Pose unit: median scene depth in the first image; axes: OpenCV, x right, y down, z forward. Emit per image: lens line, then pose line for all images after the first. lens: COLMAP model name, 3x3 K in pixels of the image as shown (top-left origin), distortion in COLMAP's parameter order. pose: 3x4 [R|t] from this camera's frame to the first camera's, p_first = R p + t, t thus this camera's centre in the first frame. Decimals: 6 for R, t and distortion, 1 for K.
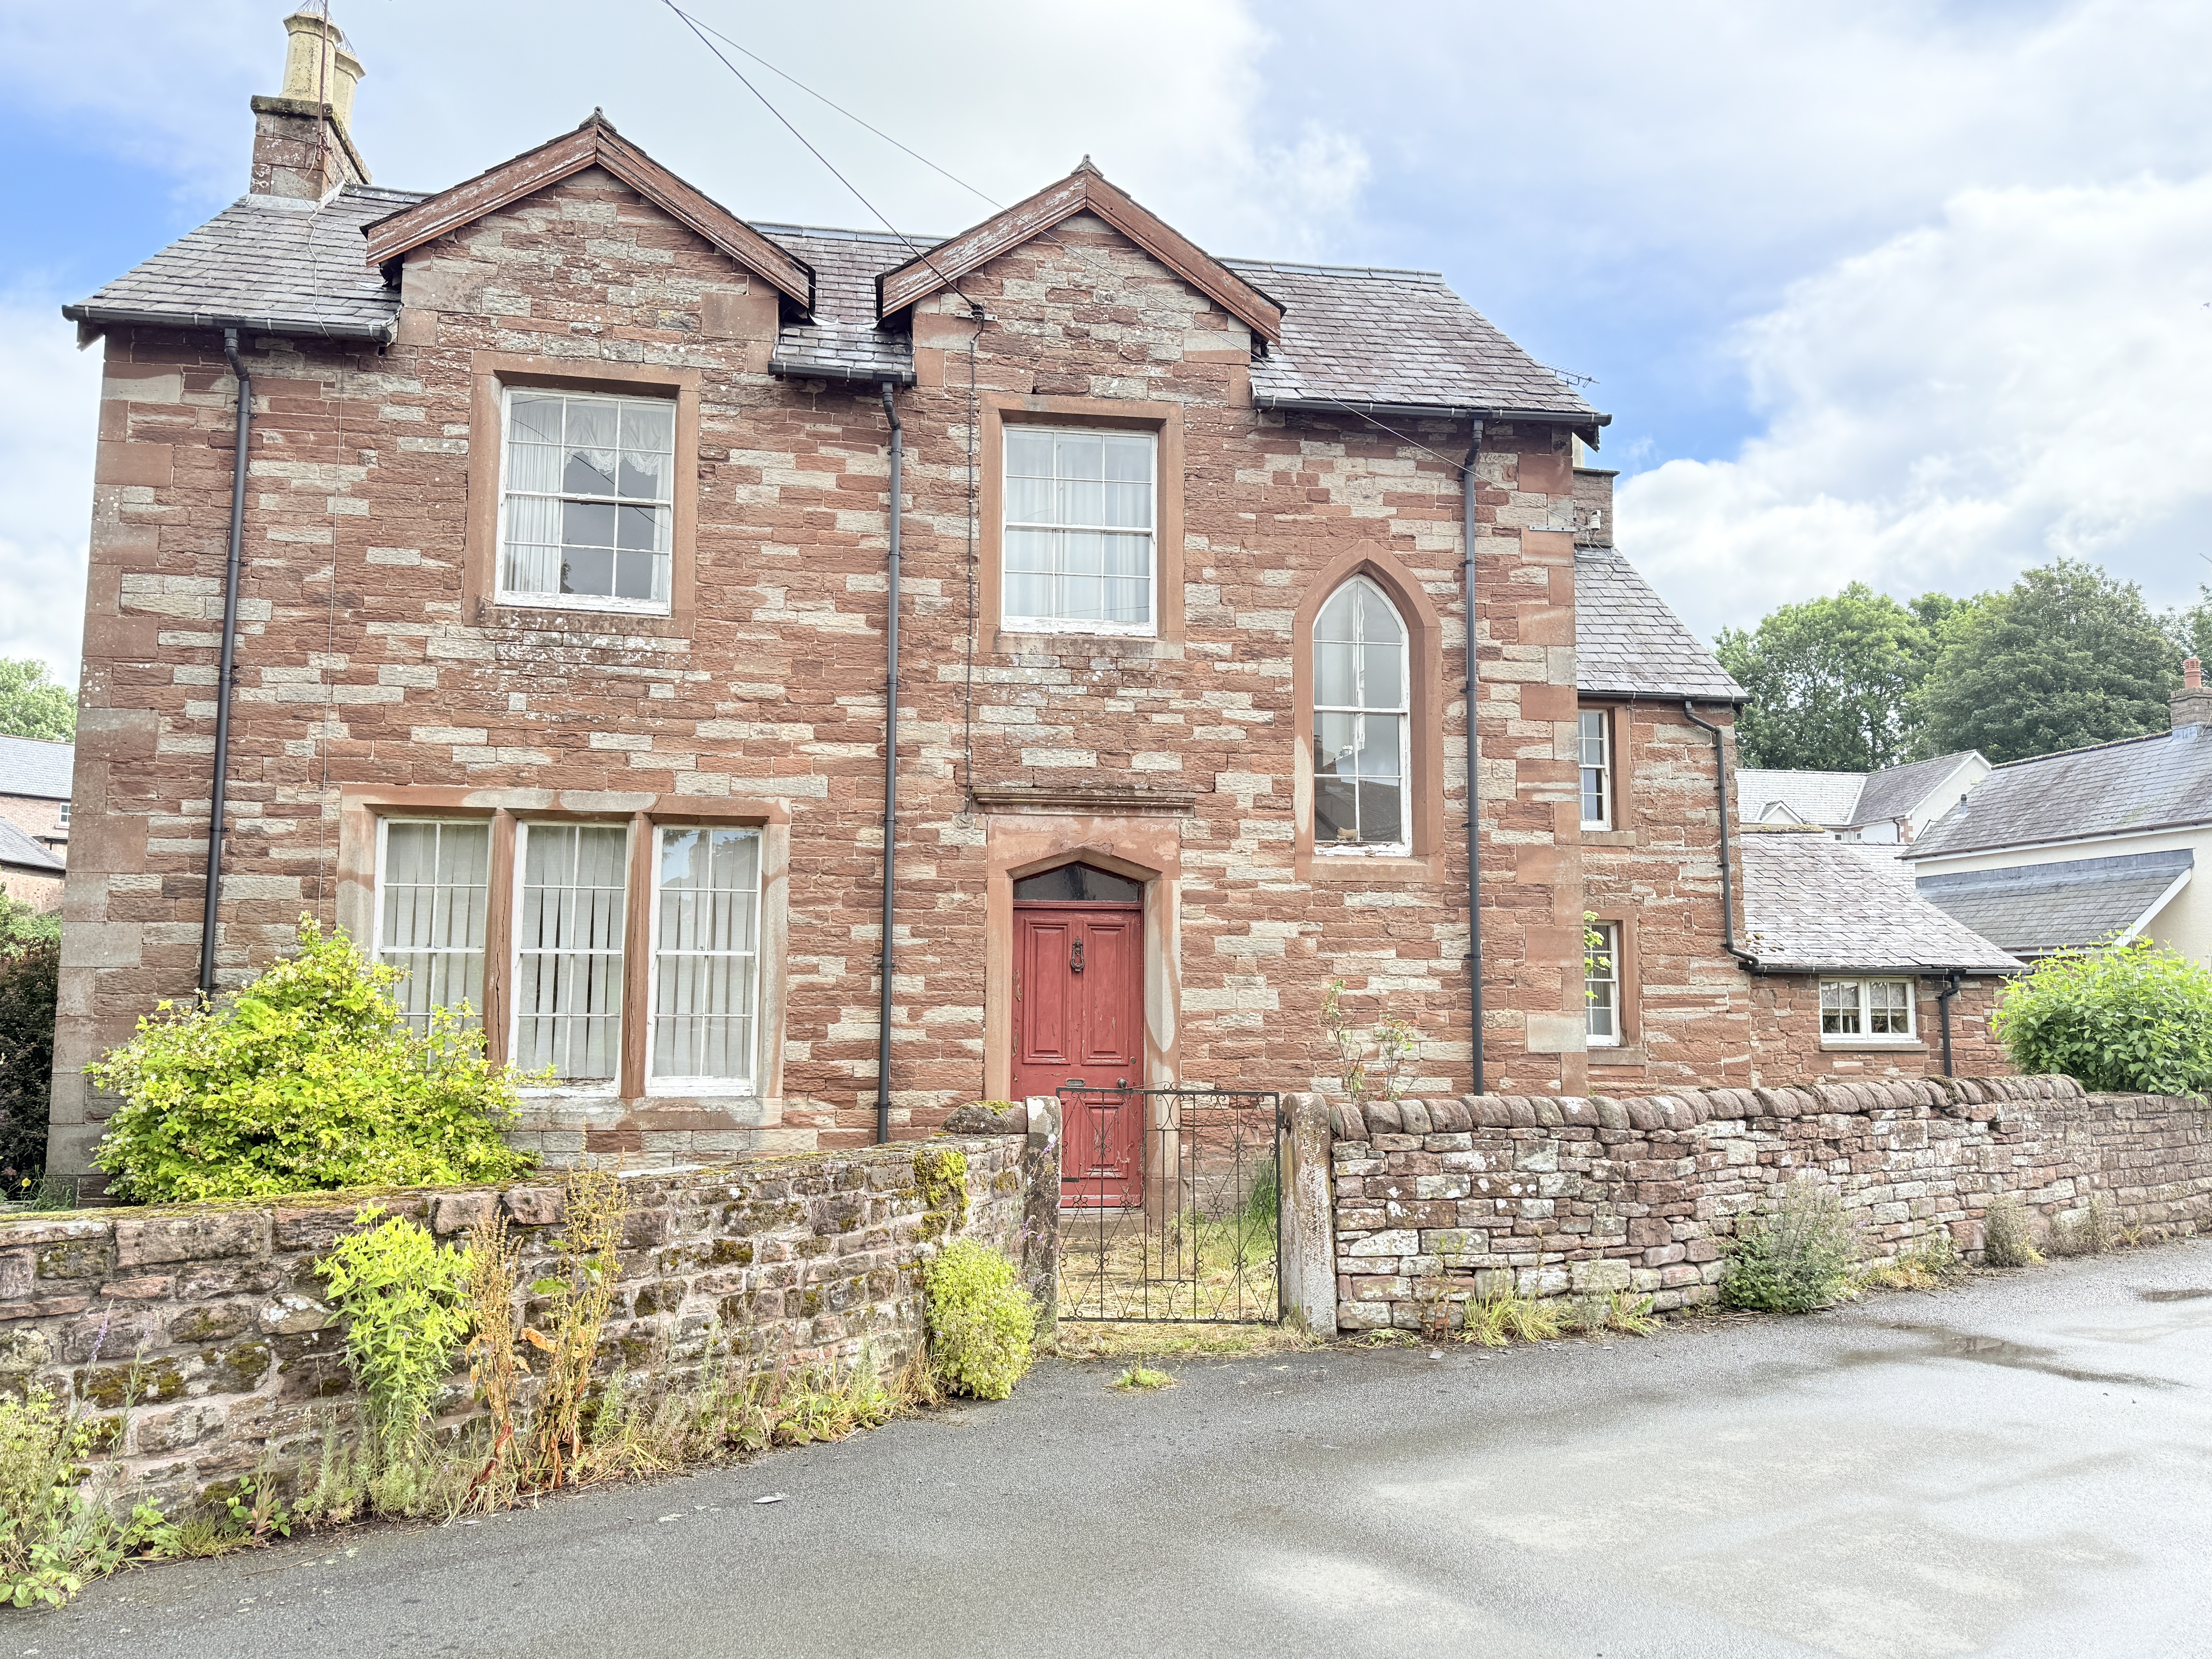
lens RADIAL K [[1556.3, 0, 1081.7], [0, 1556.3, 833.7], [0, 0, 1]] dist [0.060032, -0.053473]
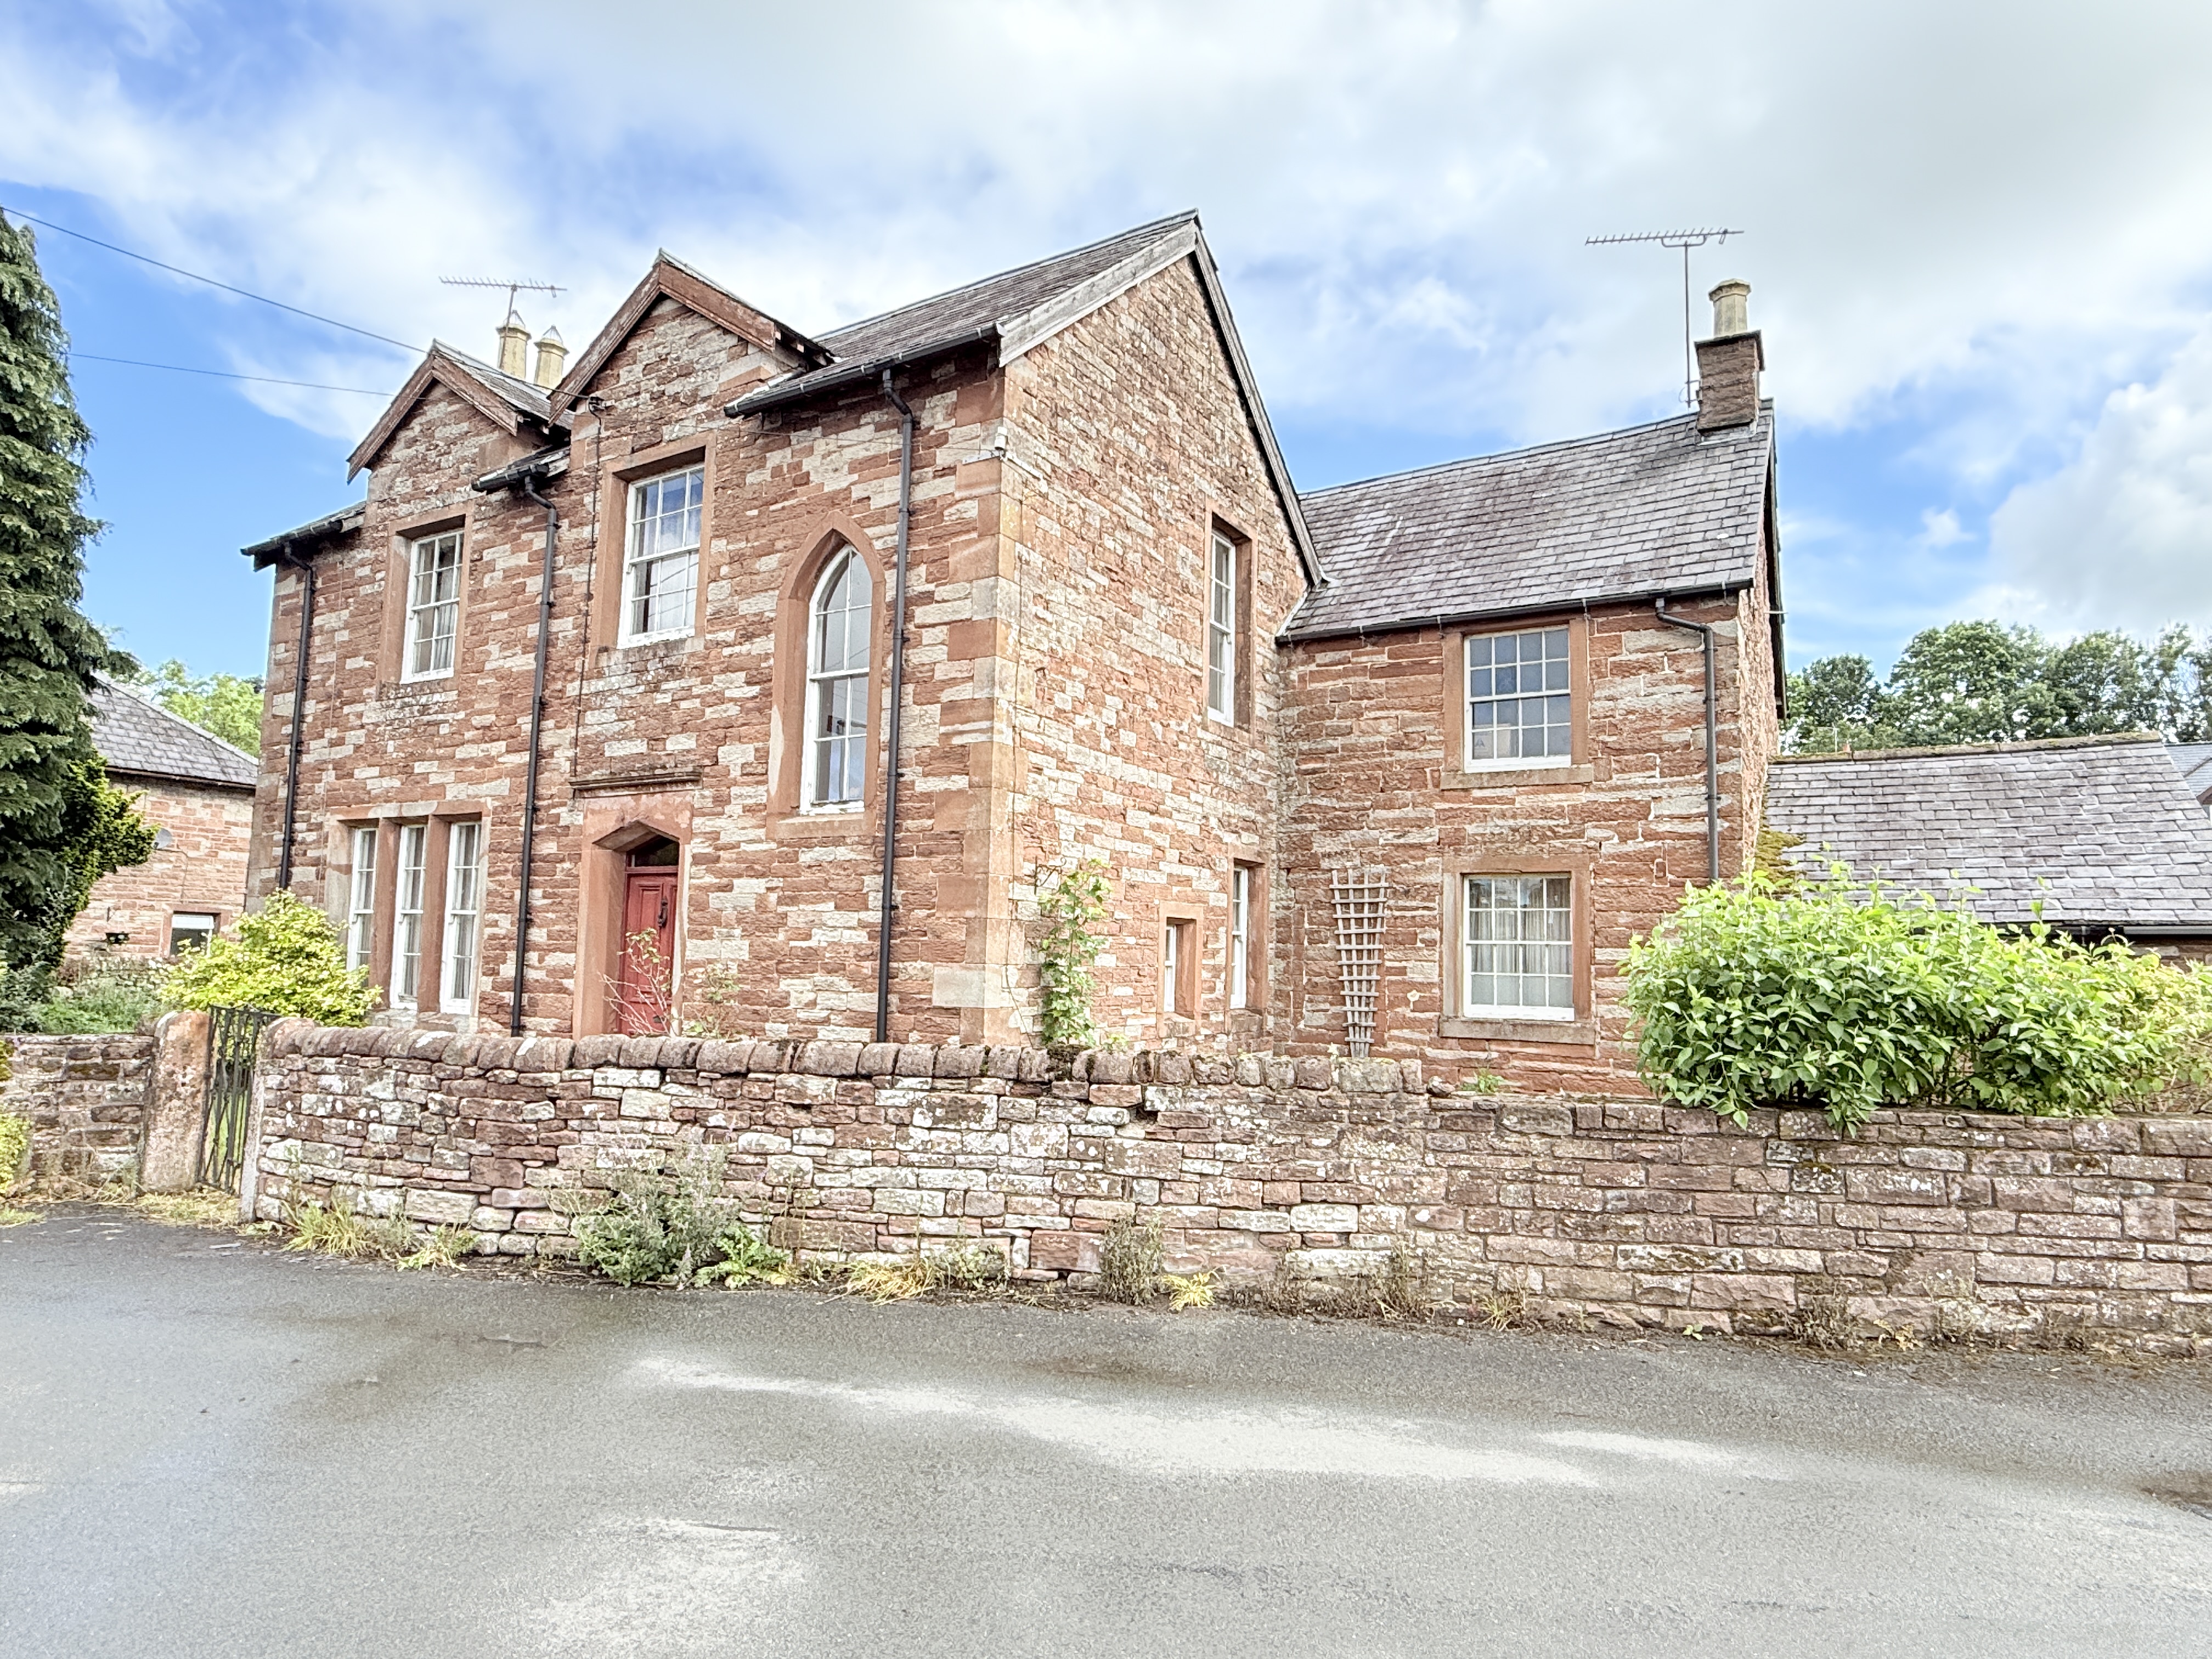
lens RADIAL K [[1269.8, 0, 1109.0], [0, 1269.8, 834.1], [0, 0, 1]] dist [-0.010863, 0.007780]
pose [[0.762786, -0.053559, -0.644429, 0.897382], [0.048731, 0.998491, -0.025304, 0.060750], [0.644812, -0.012102, 0.764245, 0.488676]]
